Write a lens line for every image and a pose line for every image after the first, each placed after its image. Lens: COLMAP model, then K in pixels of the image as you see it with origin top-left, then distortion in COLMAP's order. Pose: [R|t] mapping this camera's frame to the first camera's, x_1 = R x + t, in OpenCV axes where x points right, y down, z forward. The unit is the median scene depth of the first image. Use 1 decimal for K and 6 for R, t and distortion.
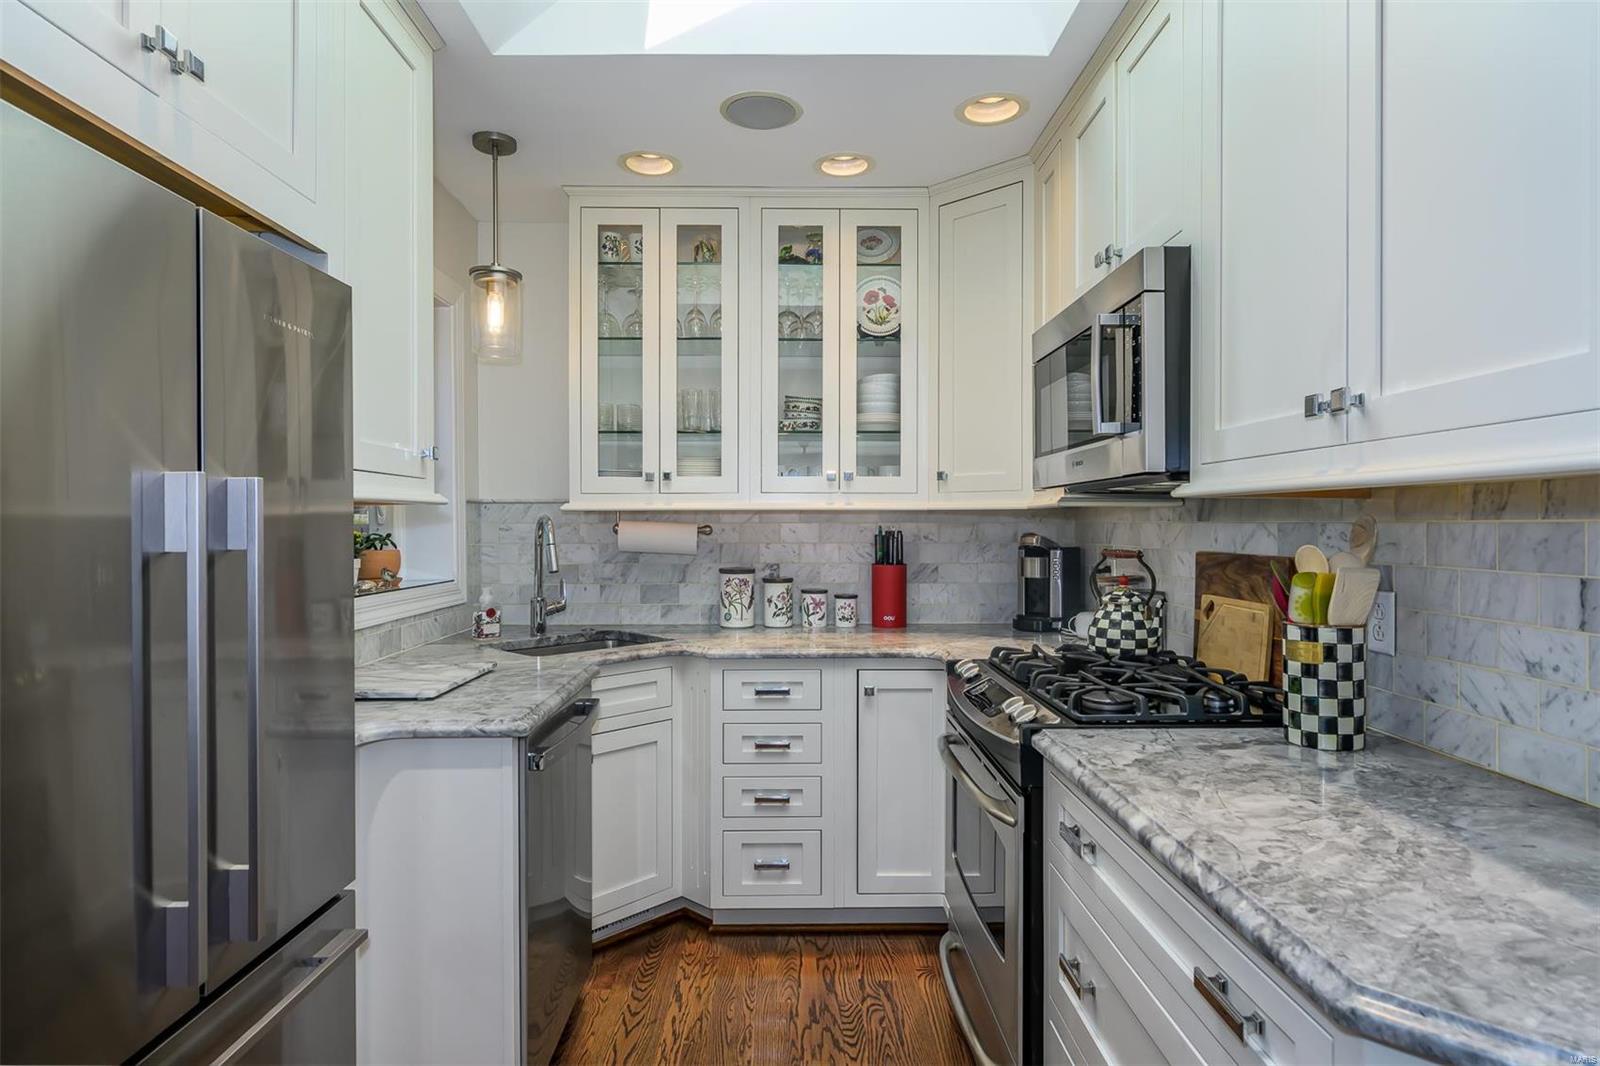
lens RADIAL K [[874.5, 0, 801.9], [0, 874.5, 526.0], [0, 0, 1]] dist [-0.000142, 0.000431]
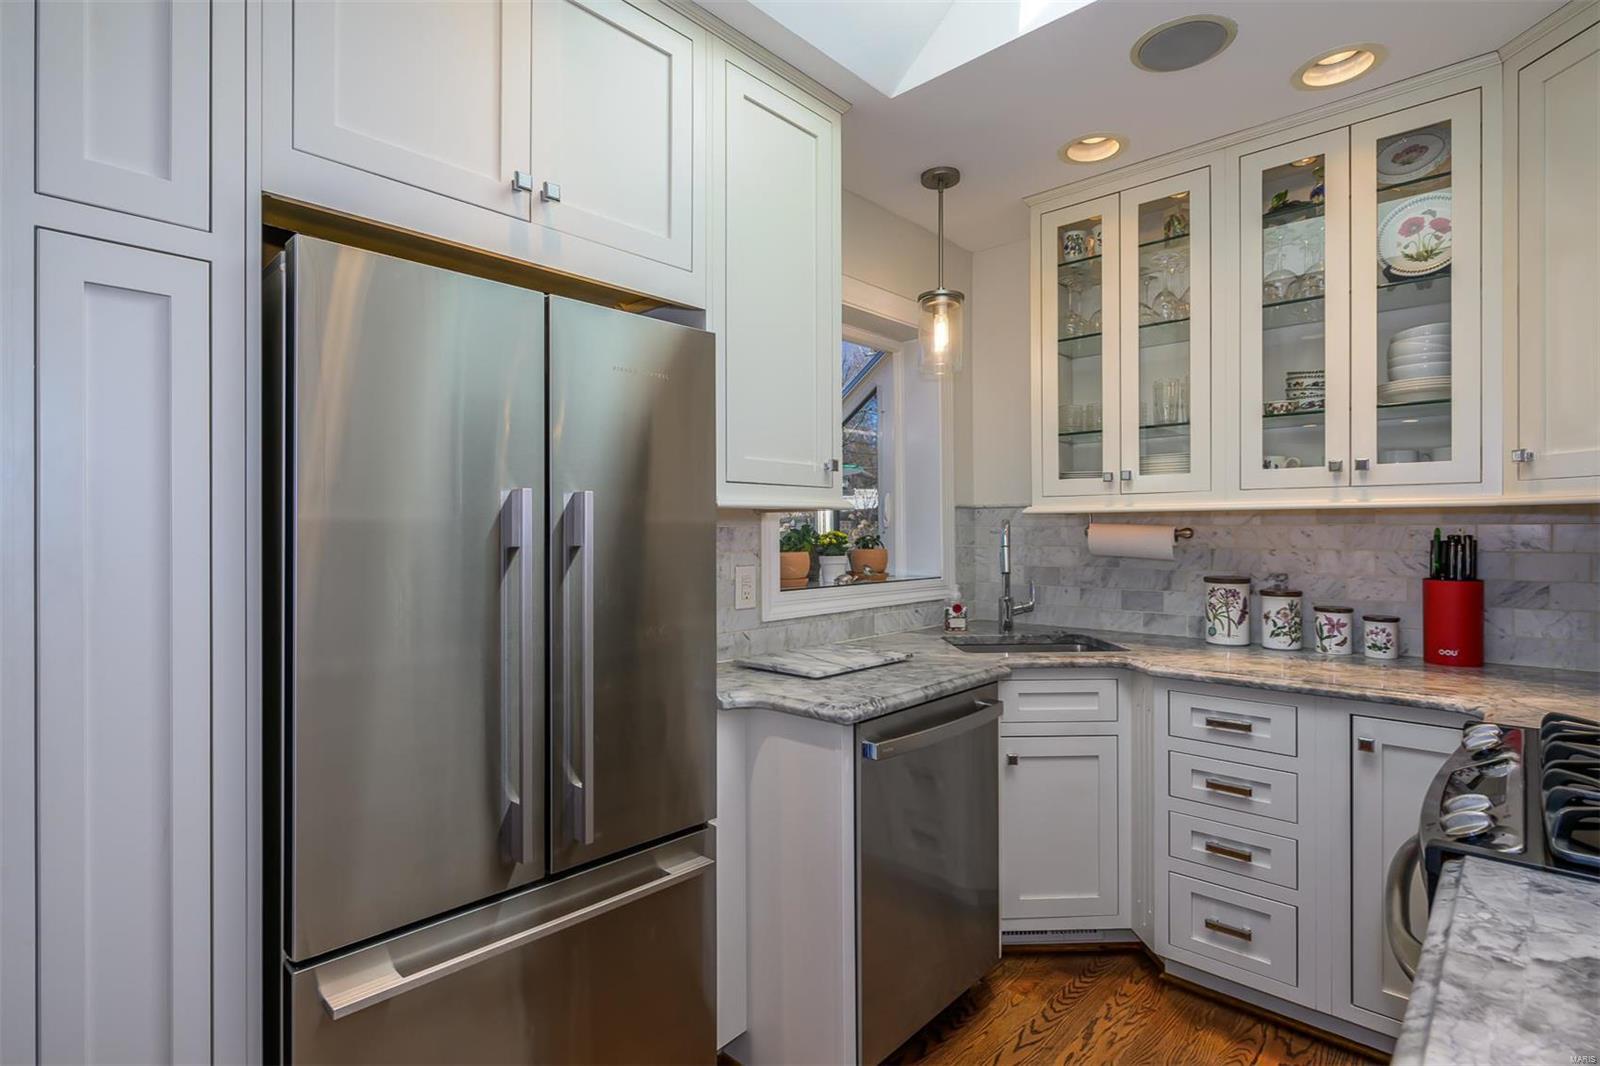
lens RADIAL K [[785.4, 0, 801.6], [0, 785.4, 529.9], [0, 0, 1]] dist [0.000199, -0.000314]
pose [[0.725628, -0.000215, -0.688087, 0.173110], [0.000481, 1.000000, 0.000194, 0.000952], [0.688087, -0.000472, 0.725628, 0.149334]]
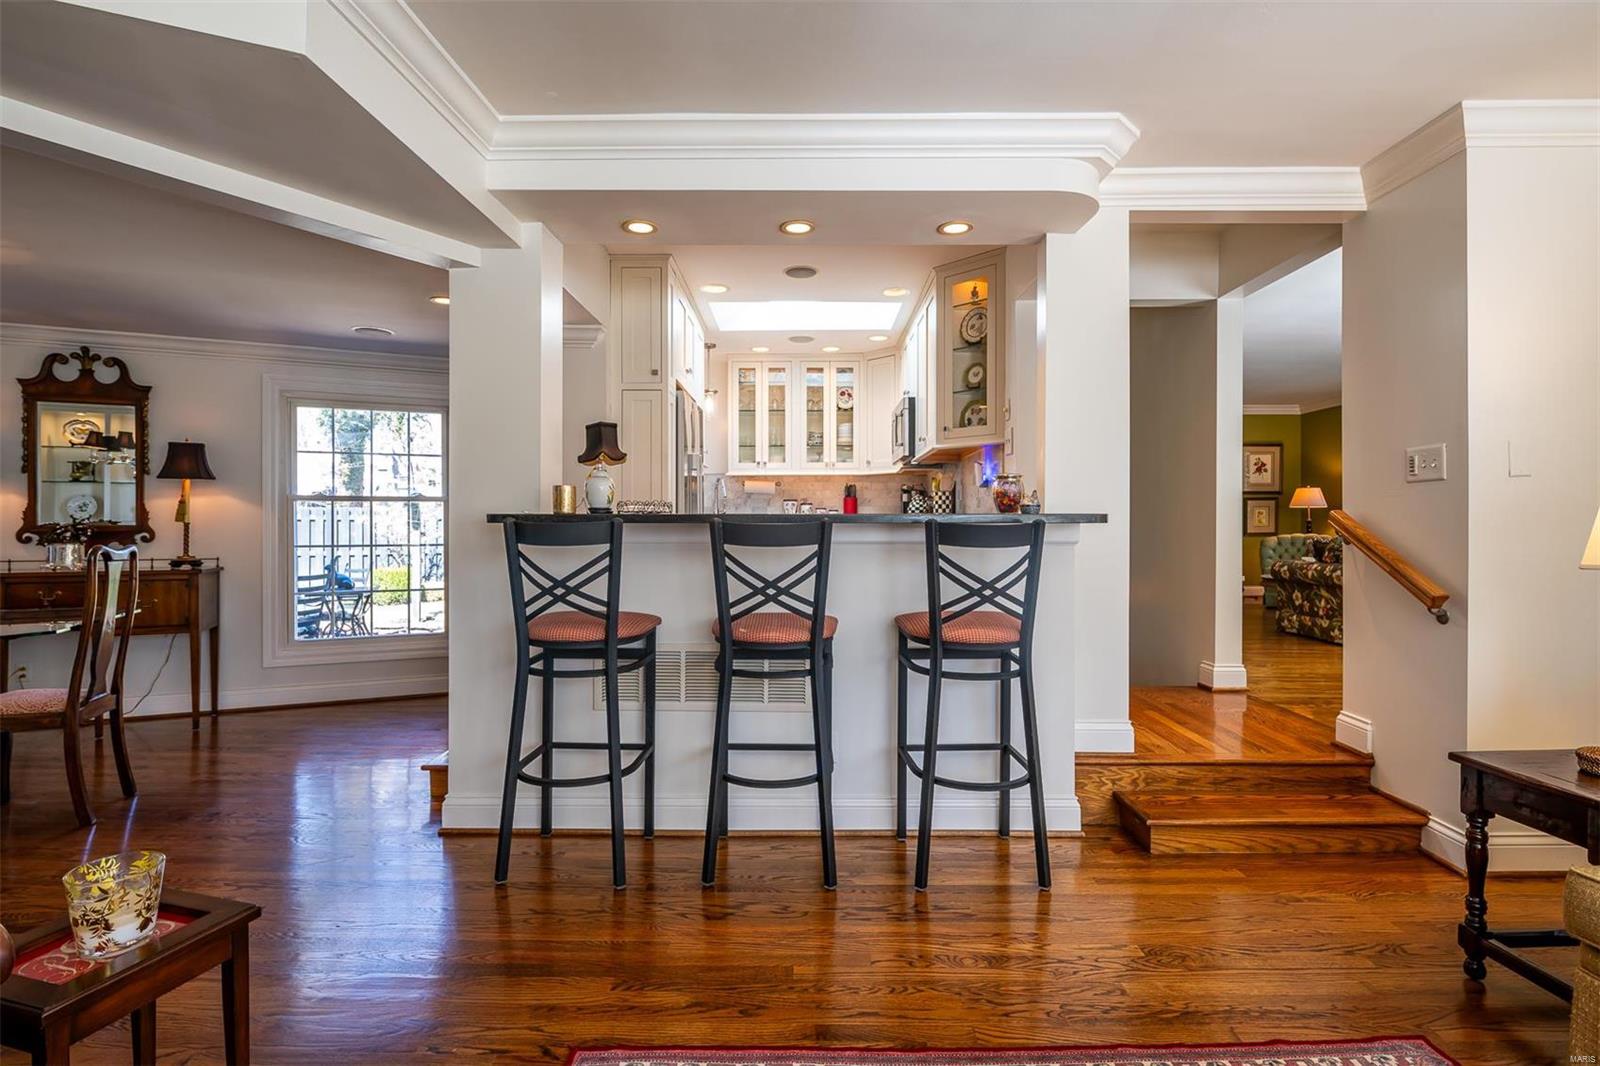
lens RADIAL K [[761.1, 0, 806.3], [0, 761.1, 525.2], [0, 0, 1]] dist [-0.002340, -0.000172]
pose [[0.999902, -0.001031, -0.013980, 0.002957], [0.001001, 0.999997, -0.002137, 0.140867], [0.013982, 0.002122, 0.999900, -1.324177]]
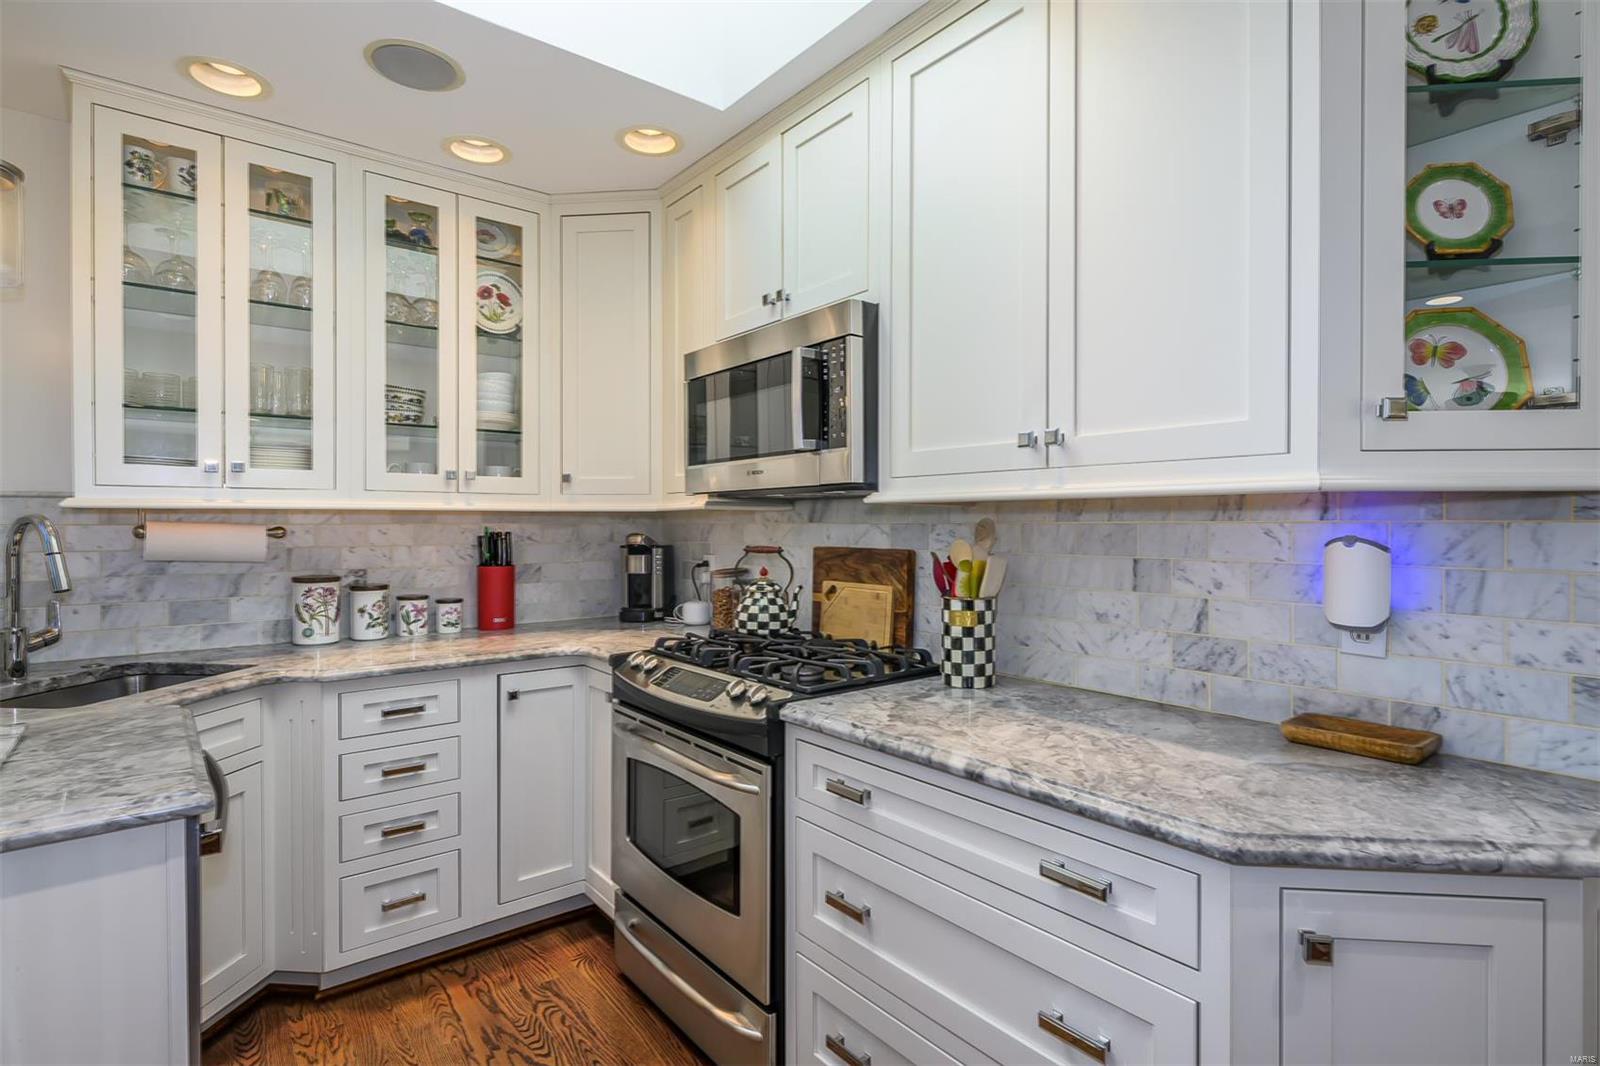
lens RADIAL K [[785.4, 0, 801.6], [0, 785.4, 529.9], [0, 0, 1]] dist [0.000199, -0.000314]
pose [[0.791698, -0.005424, 0.610889, -0.185672], [0.002752, 0.999982, 0.005311, -0.000482], [-0.610906, -0.002523, 0.791699, 0.094363]]
